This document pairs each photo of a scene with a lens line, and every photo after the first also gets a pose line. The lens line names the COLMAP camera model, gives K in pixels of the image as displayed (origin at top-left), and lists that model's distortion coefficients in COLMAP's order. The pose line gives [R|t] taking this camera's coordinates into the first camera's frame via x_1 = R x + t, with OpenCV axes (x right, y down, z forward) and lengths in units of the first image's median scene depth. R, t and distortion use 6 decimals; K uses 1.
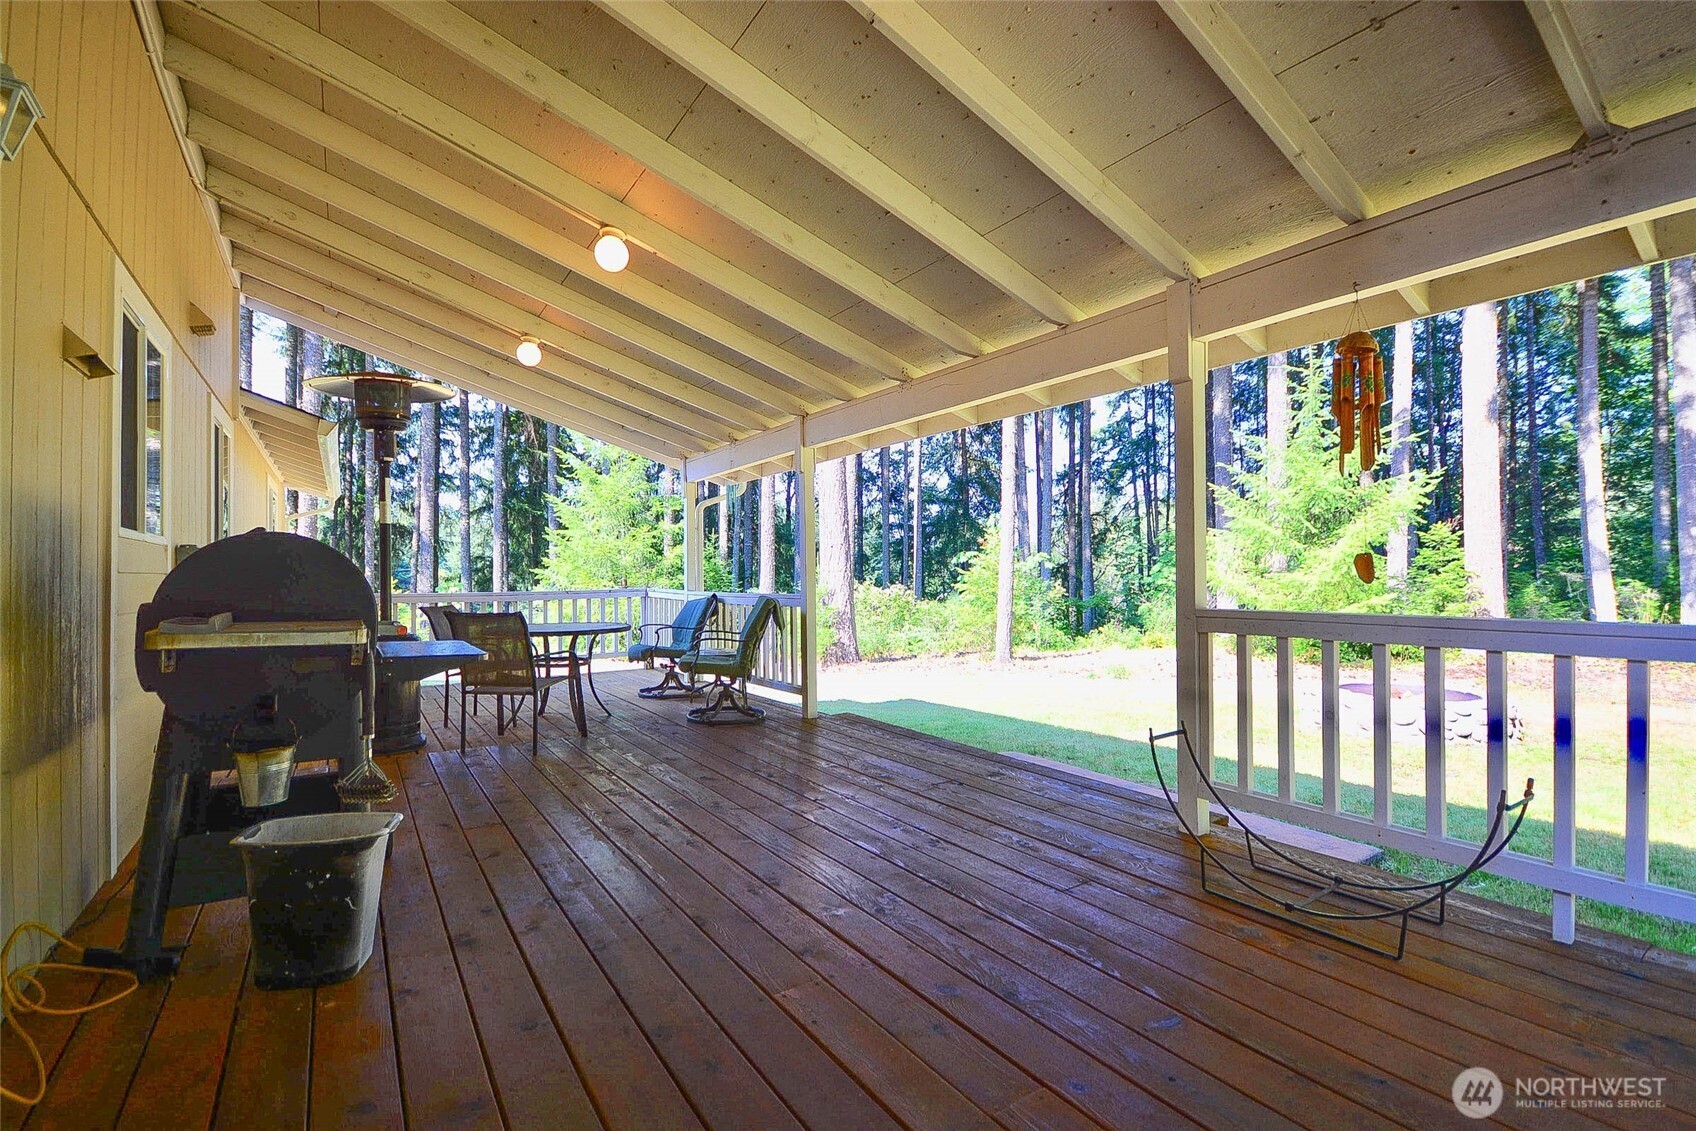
lens RADIAL K [[743.1, 0, 851.1], [0, 743.1, 562.1], [0, 0, 1]] dist [0.002669, -0.010604]
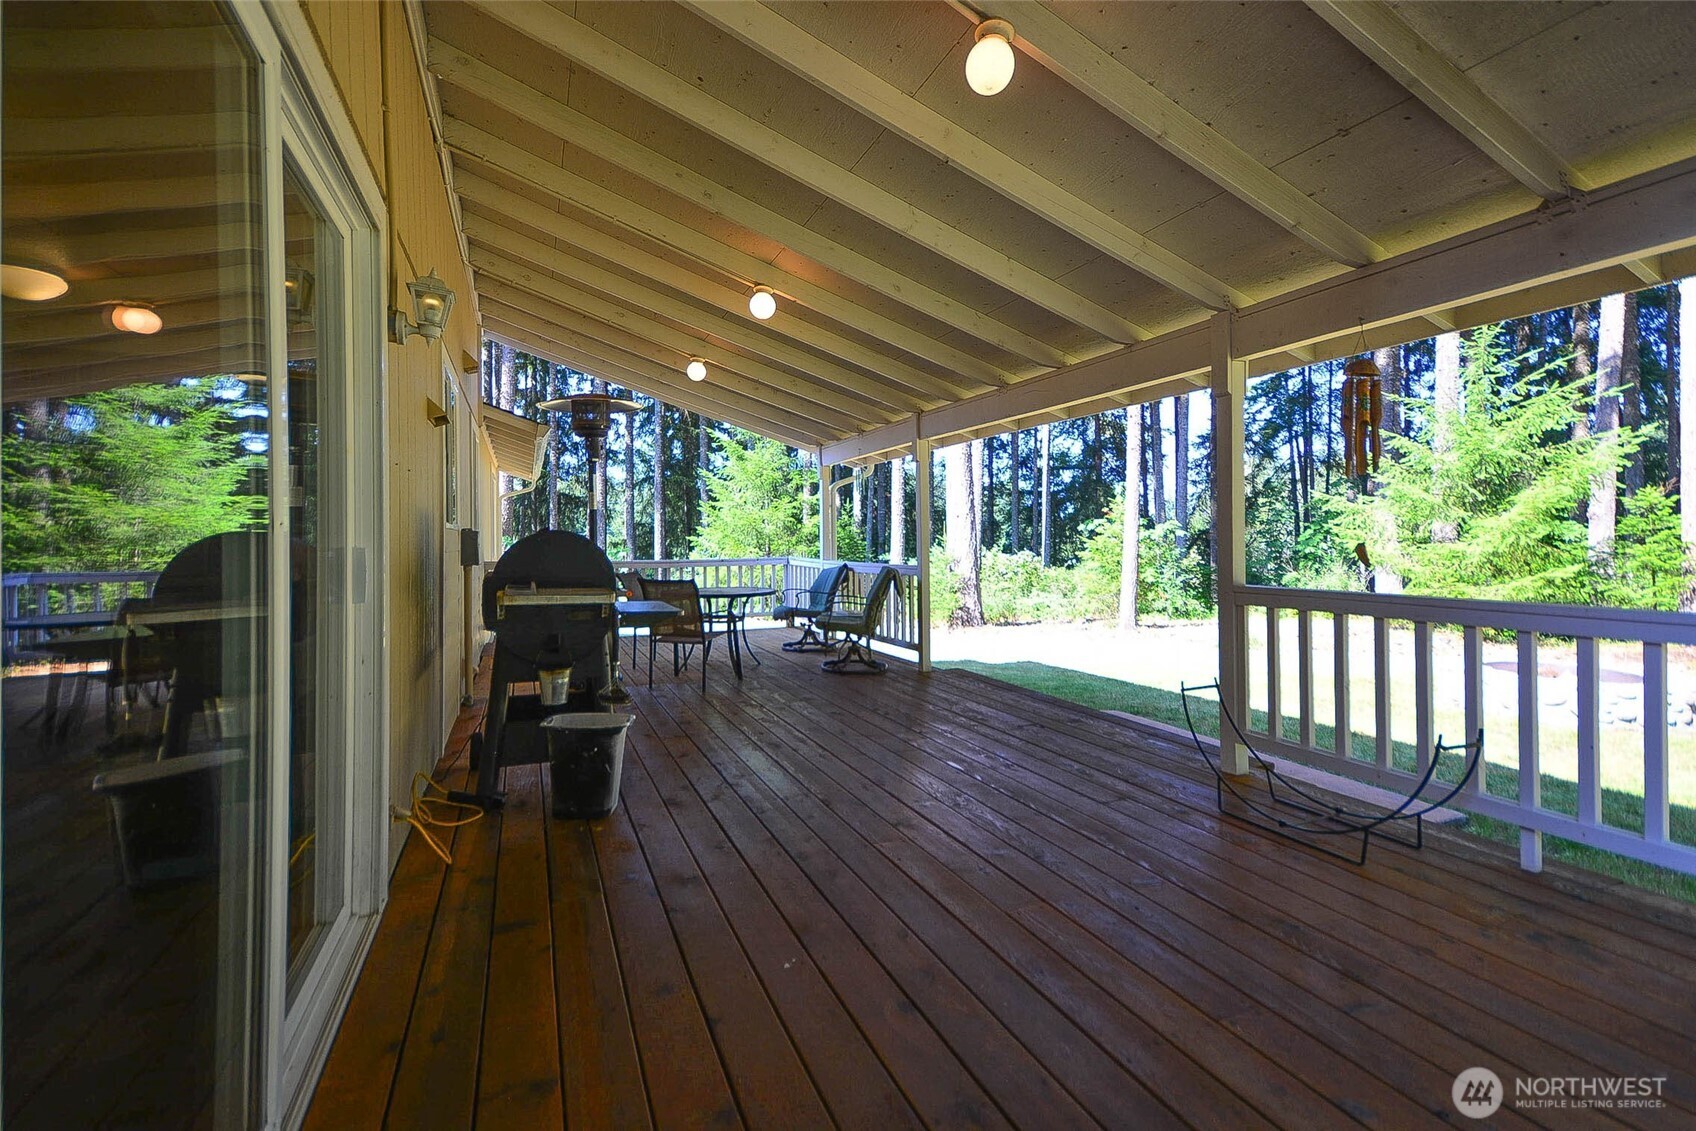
lens RADIAL K [[746.0, 0, 851.6], [0, 746.0, 549.1], [0, 0, 1]] dist [0.008064, 0.000204]
pose [[0.983519, 0.005053, -0.180735, 0.044451], [0.000752, 0.999486, 0.032036, -0.020583], [0.180804, -0.031644, 0.983010, -0.172036]]
